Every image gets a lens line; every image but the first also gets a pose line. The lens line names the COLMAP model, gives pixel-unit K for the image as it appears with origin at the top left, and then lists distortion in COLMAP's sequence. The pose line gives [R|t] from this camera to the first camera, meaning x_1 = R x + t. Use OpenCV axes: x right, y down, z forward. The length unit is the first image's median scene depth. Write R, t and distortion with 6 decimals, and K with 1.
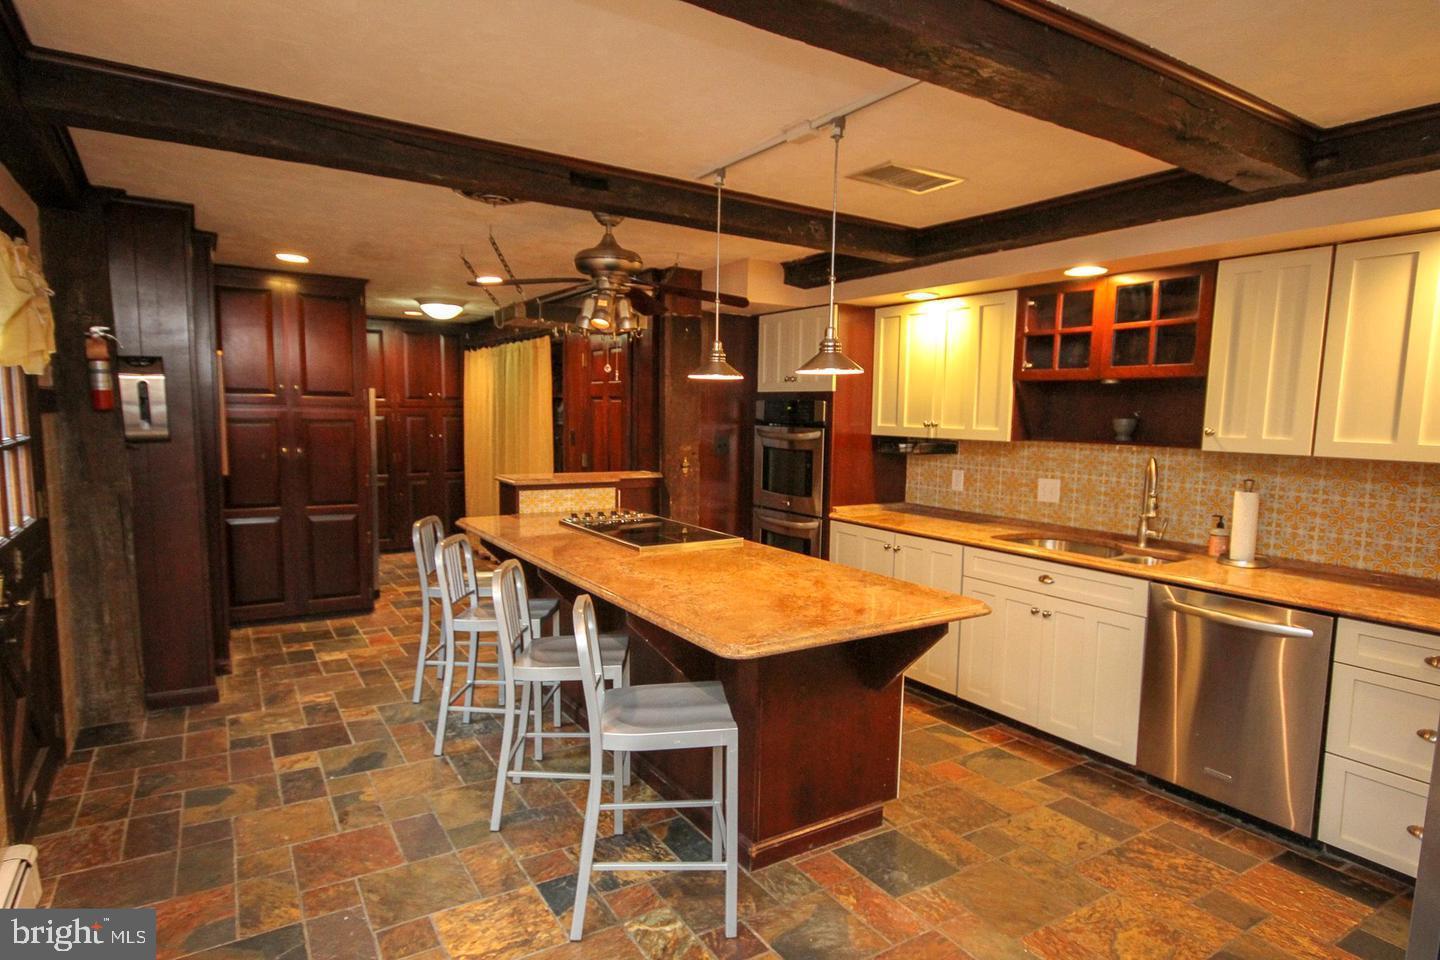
lens RADIAL K [[796.4, 0, 713.0], [0, 796.4, 490.8], [0, 0, 1]] dist [0.005021, -0.000907]
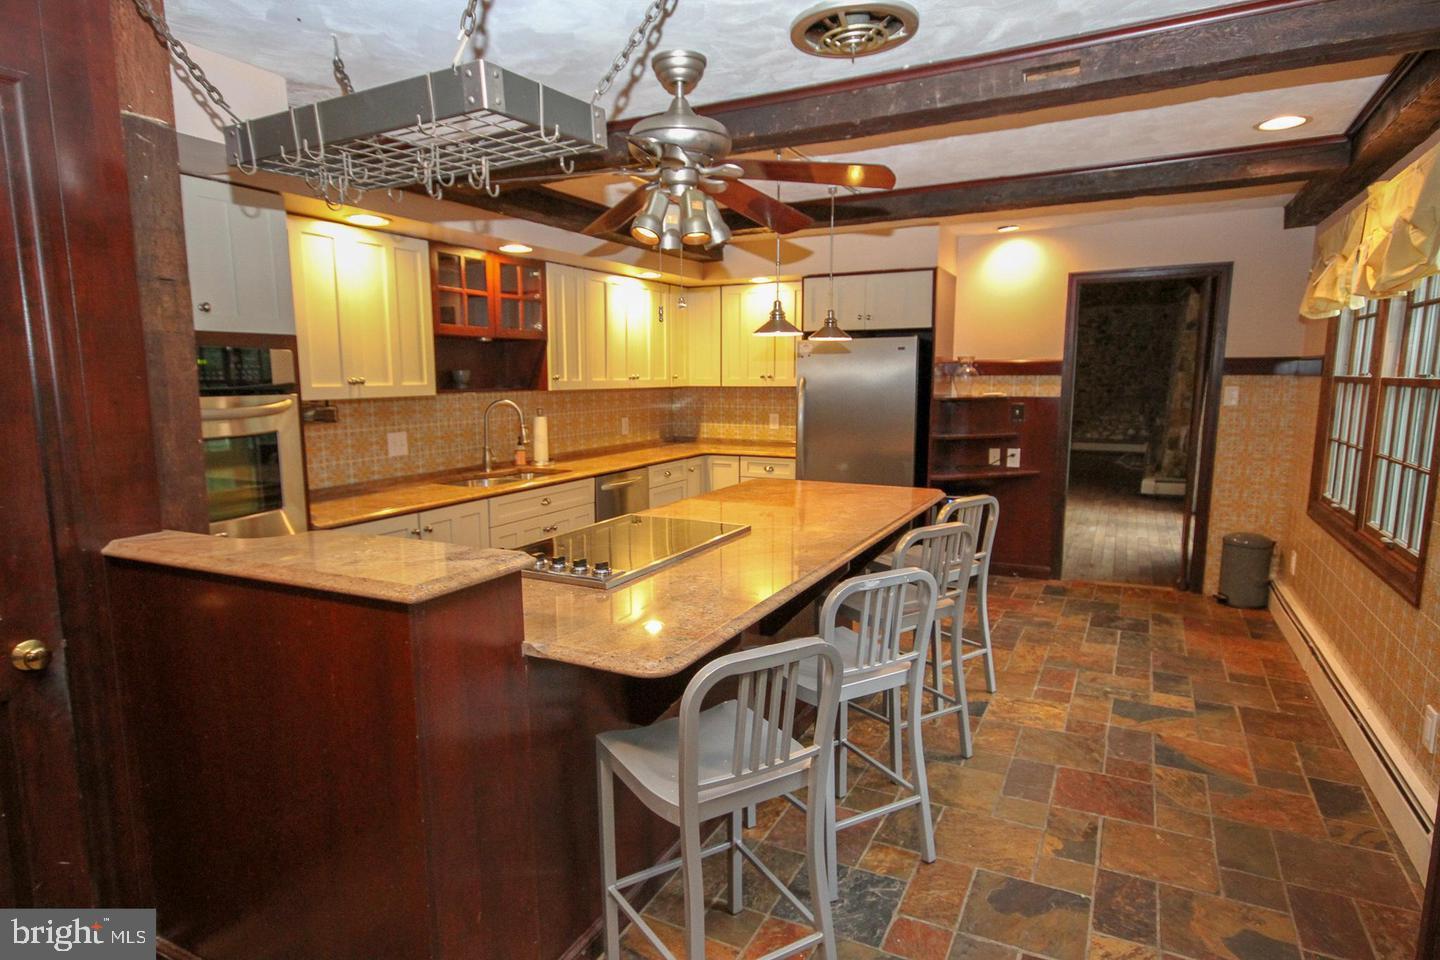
lens RADIAL K [[796.4, 0, 713.7], [0, 796.4, 483.5], [0, 0, 1]] dist [0.005021, -0.000907]
pose [[-0.497250, -0.132126, 0.857488, -0.667939], [0.087055, 0.975750, 0.200831, -0.123607], [-0.863229, 0.174512, -0.473690, 1.189332]]
